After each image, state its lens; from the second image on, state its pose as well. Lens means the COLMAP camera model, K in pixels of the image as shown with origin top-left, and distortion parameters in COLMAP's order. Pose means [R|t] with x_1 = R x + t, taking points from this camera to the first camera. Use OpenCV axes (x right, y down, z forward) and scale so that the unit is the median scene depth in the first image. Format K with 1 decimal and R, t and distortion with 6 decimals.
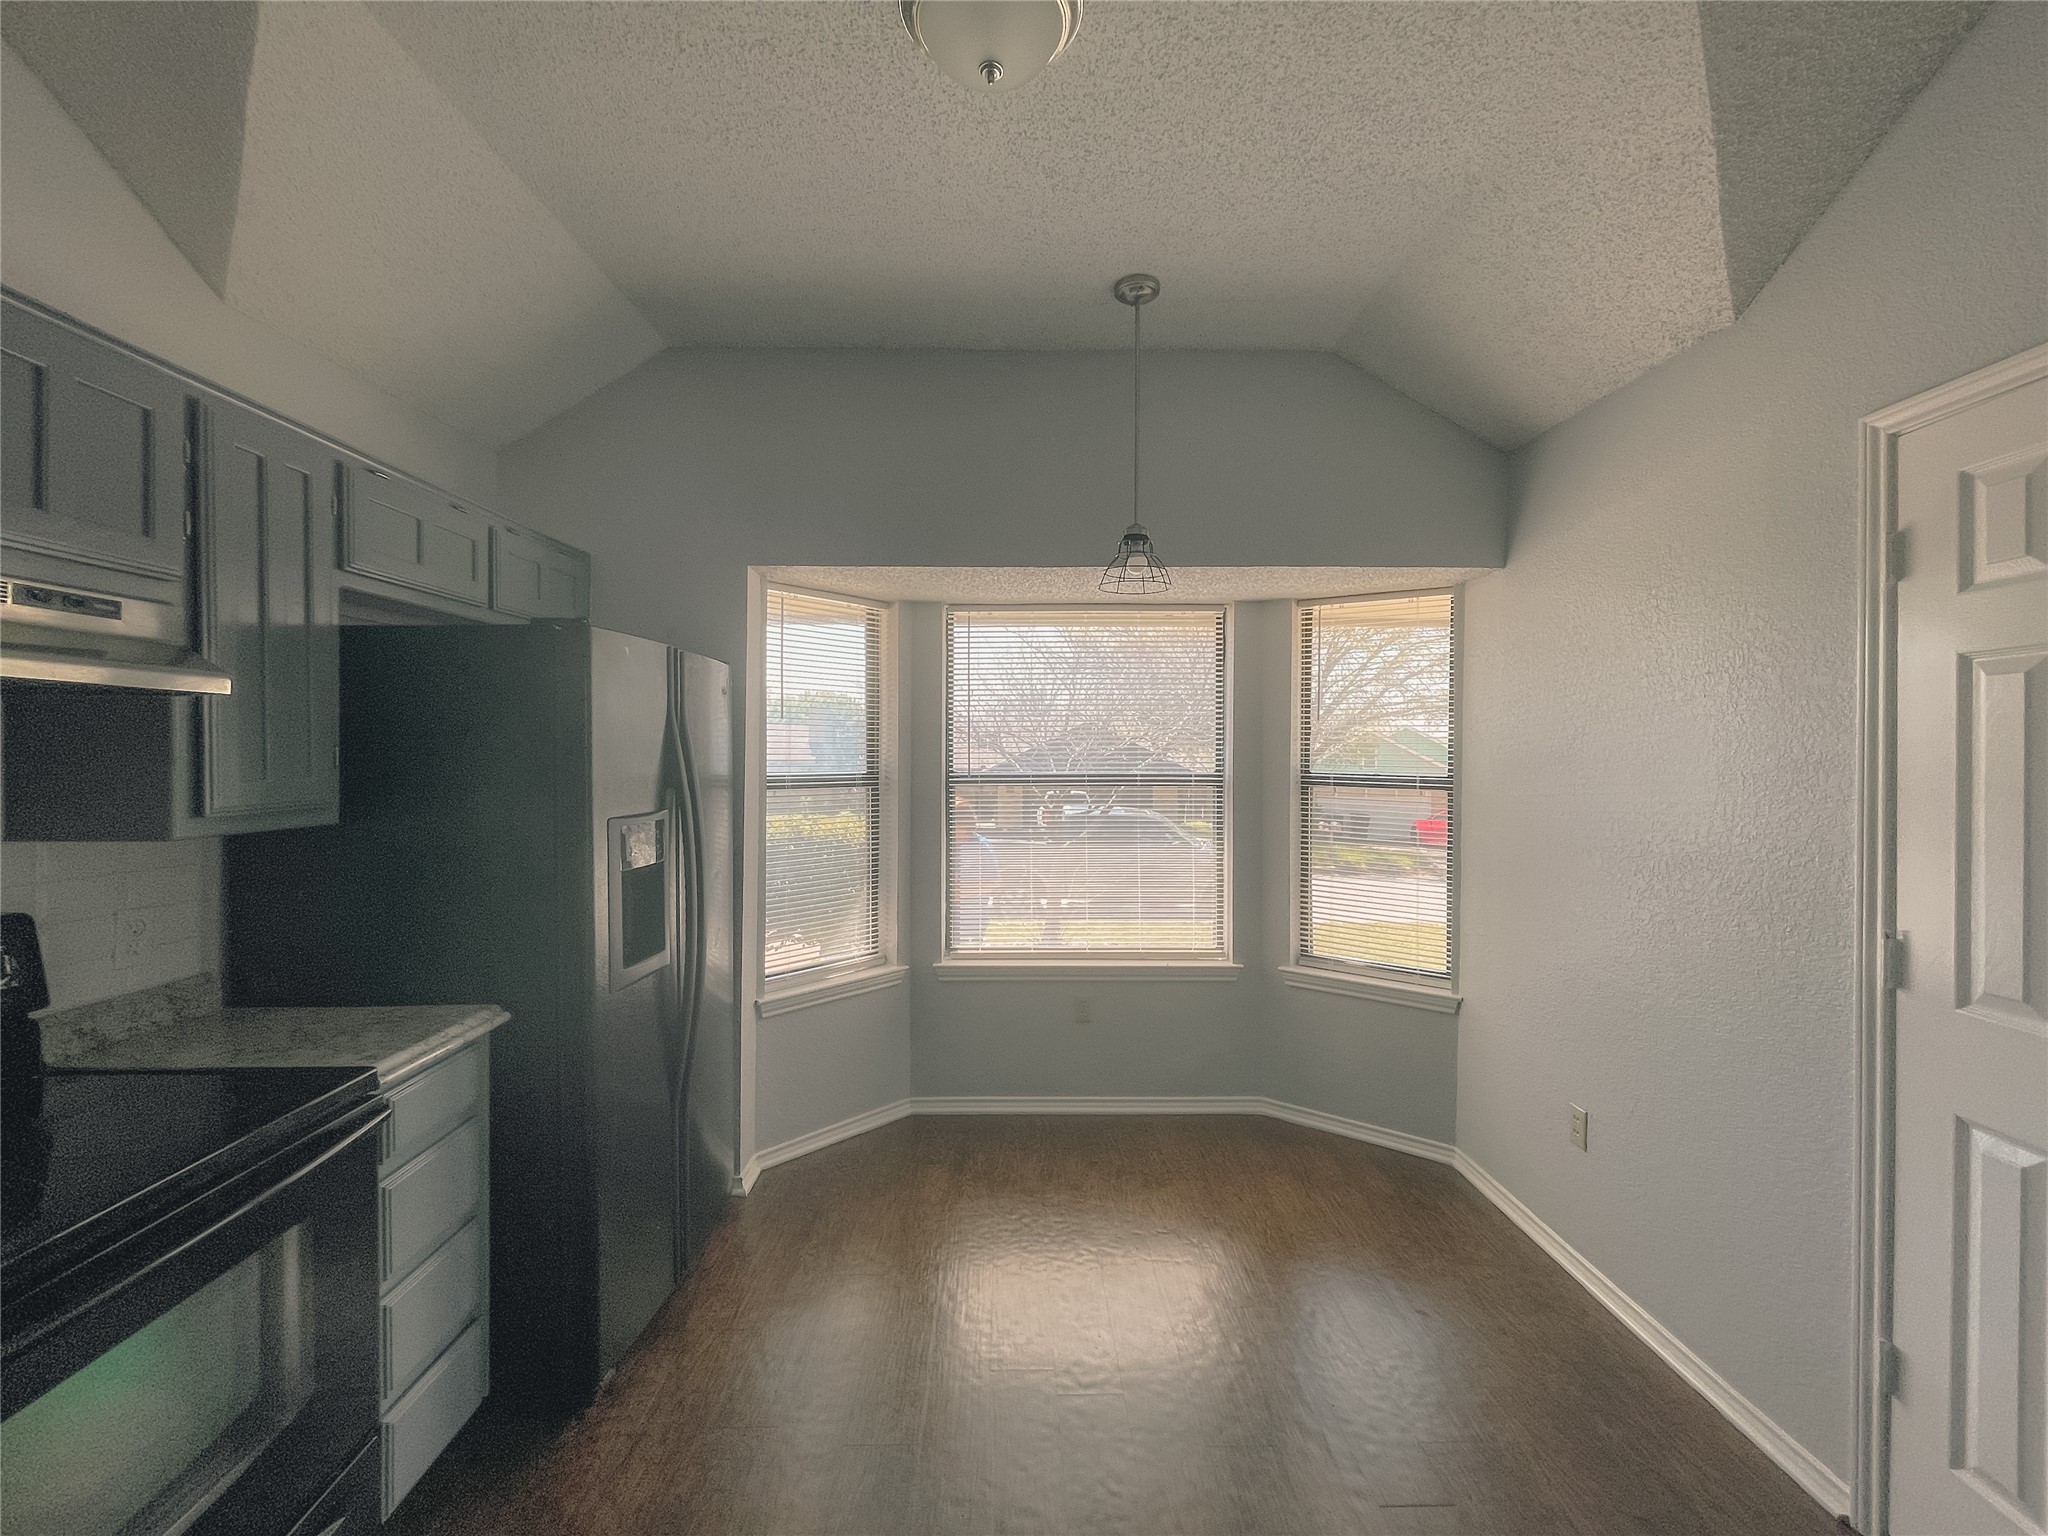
lens RADIAL K [[830.3, 0, 1023.7], [0, 830.3, 761.5], [0, 0, 1]] dist [-0.002632, -0.000059]
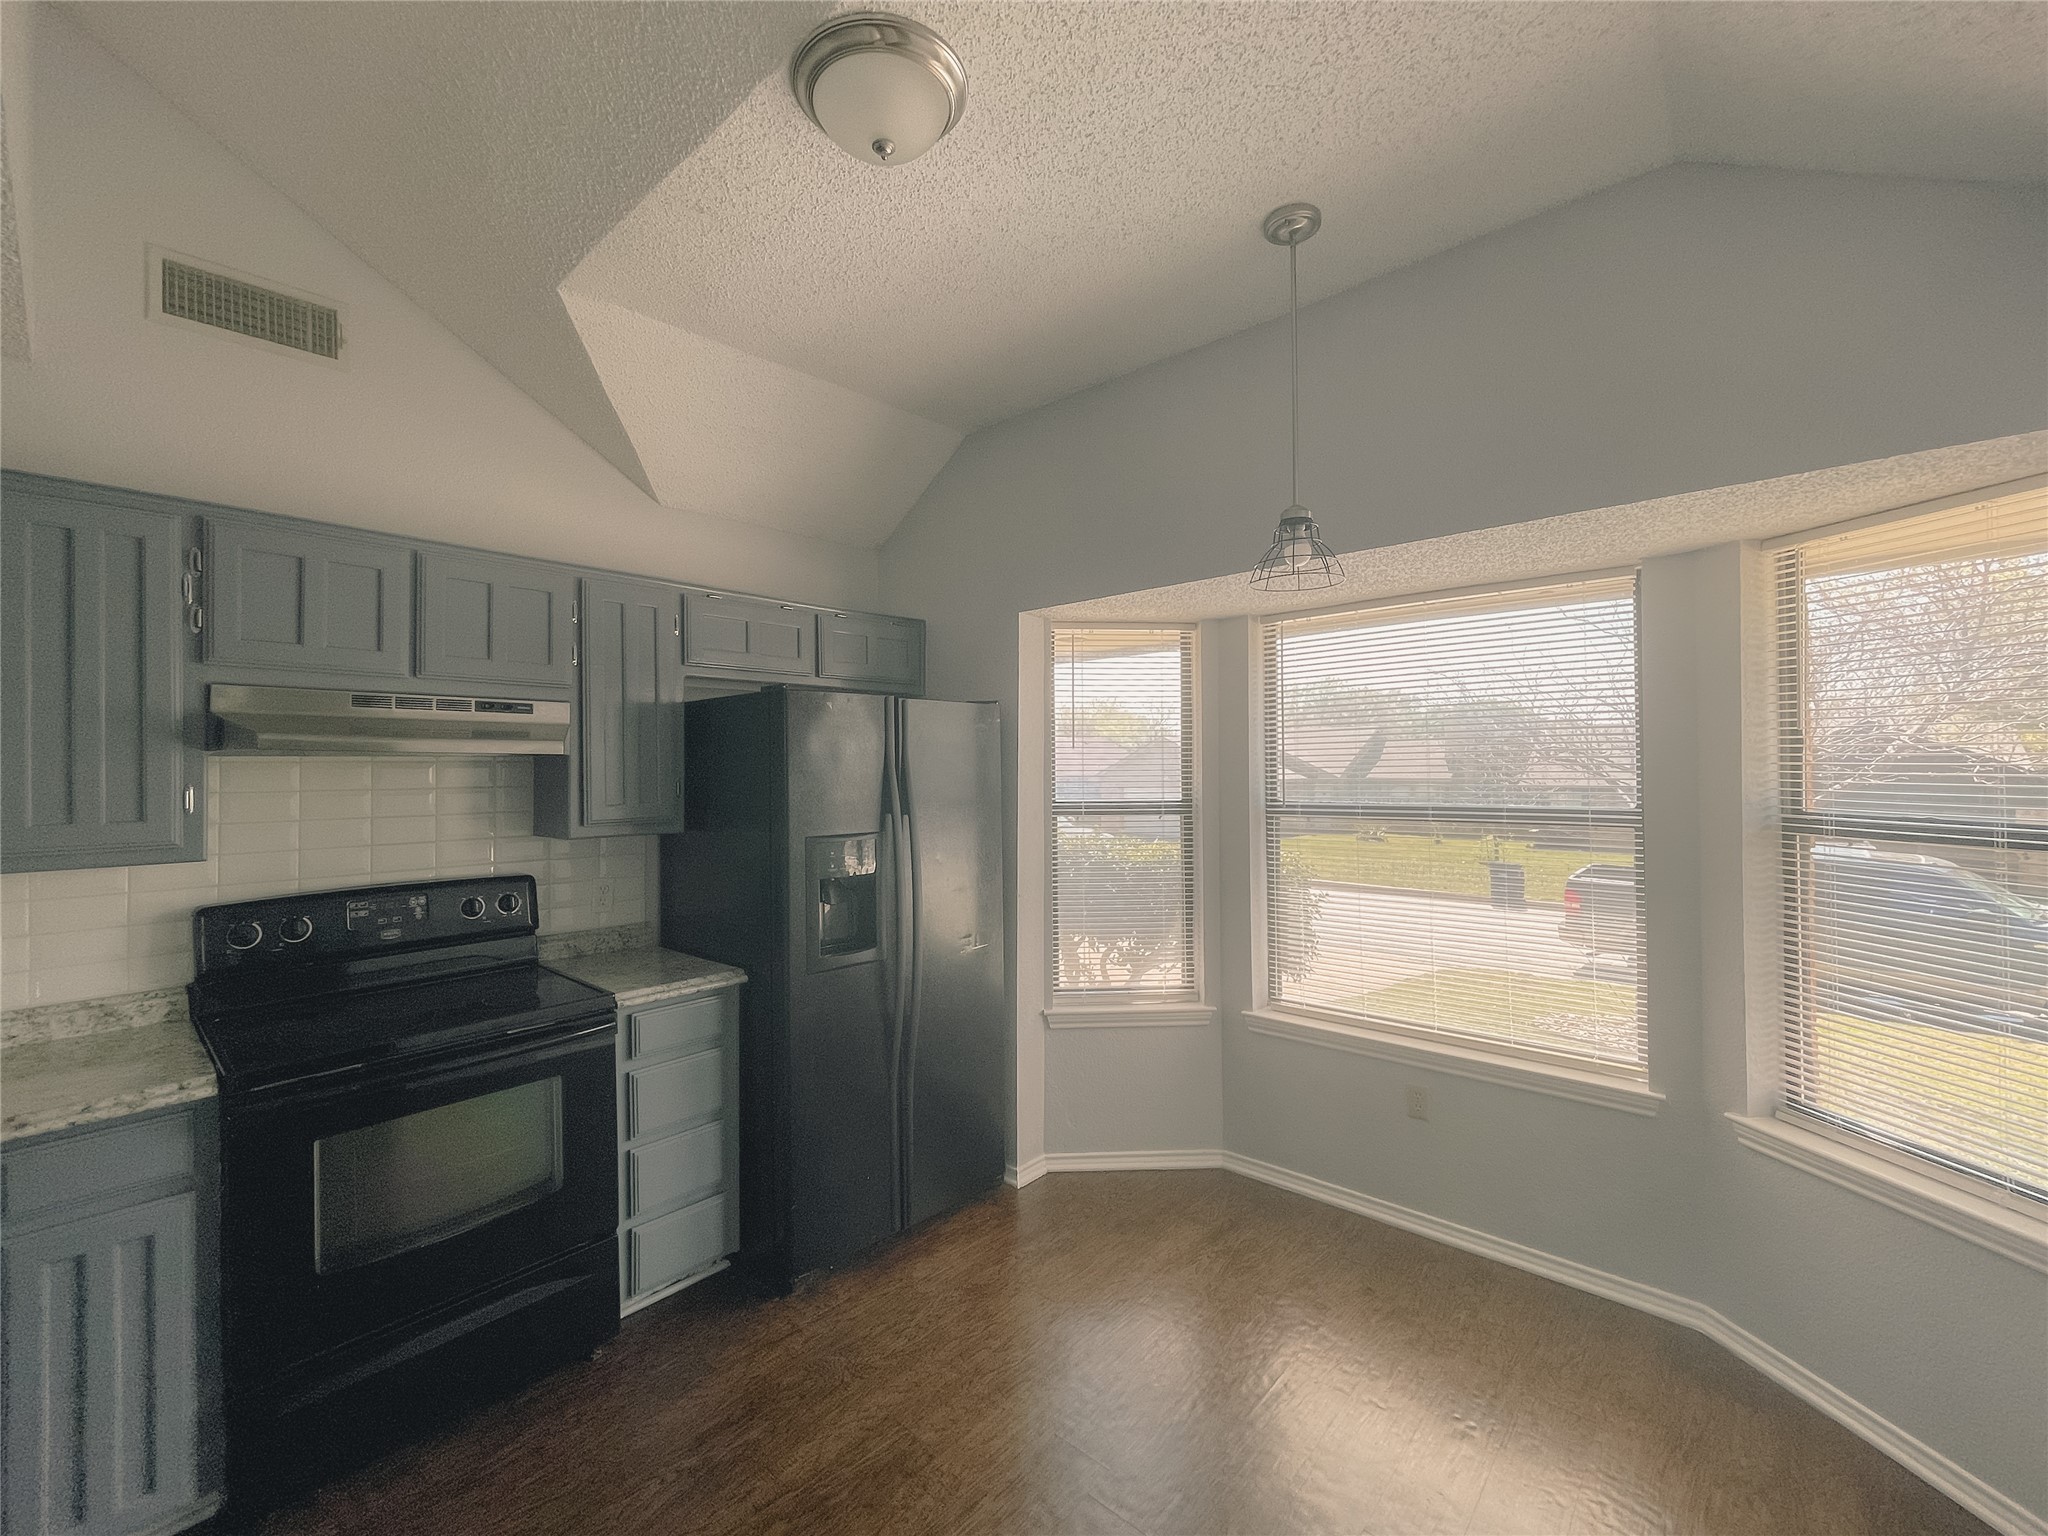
lens RADIAL K [[854.0, 0, 1024.0], [0, 854.0, 768.0], [0, 0, 1]] dist [0.015651, -0.000179]
pose [[0.736814, -0.010238, -0.676018, 0.404072], [0.000962, 0.999900, -0.014094, -0.012176], [0.676095, 0.009734, 0.736750, 0.154389]]
